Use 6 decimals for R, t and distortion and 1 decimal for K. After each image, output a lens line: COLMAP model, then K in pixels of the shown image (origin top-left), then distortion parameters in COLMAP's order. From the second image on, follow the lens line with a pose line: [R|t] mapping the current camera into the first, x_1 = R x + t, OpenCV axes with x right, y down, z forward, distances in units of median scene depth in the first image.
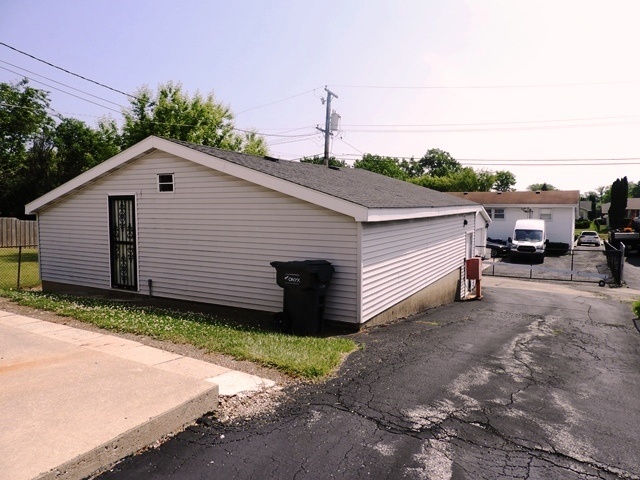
lens RADIAL K [[452.8, 0, 320.0], [0, 452.8, 240.0], [0, 0, 1]] dist [-0.000554, -0.003007]
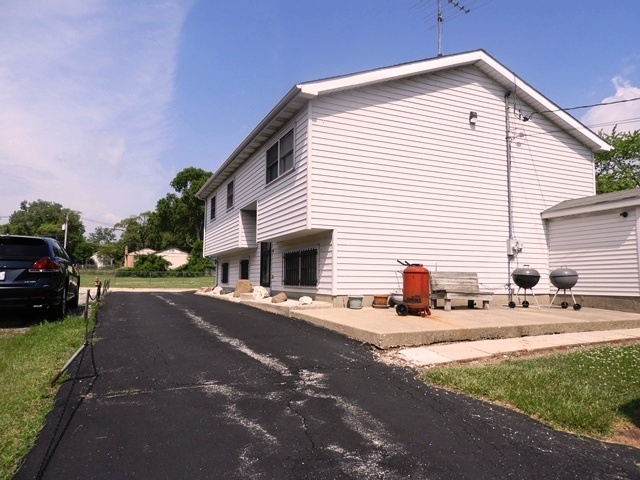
lens RADIAL K [[452.8, 0, 320.0], [0, 452.8, 240.0], [0, 0, 1]] dist [-0.000554, -0.003007]
pose [[-0.595173, -0.075455, -0.800047, 0.042778], [-0.070201, 0.996658, -0.041774, 0.001597], [0.800525, 0.031302, -0.598481, 0.058540]]
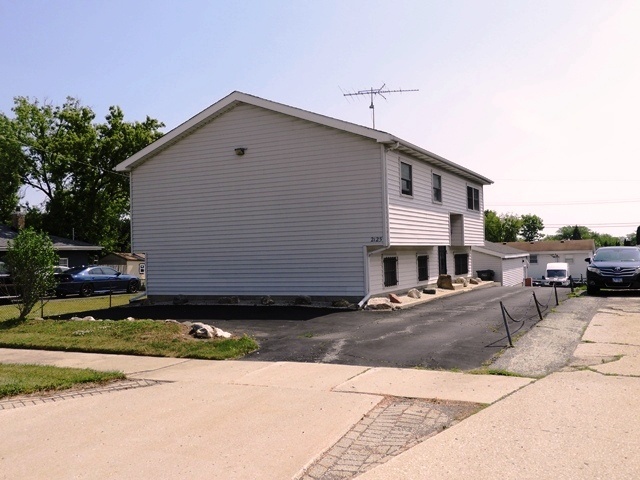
lens RADIAL K [[623.6, 0, 320.0], [0, 623.6, 240.0], [0, 0, 1]] dist [0.011265, 0.003848]
pose [[0.997805, -0.024728, 0.061438, -0.099393], [0.031137, 0.993915, -0.105653, 0.017644], [-0.058451, 0.107334, 0.992503, -0.228849]]
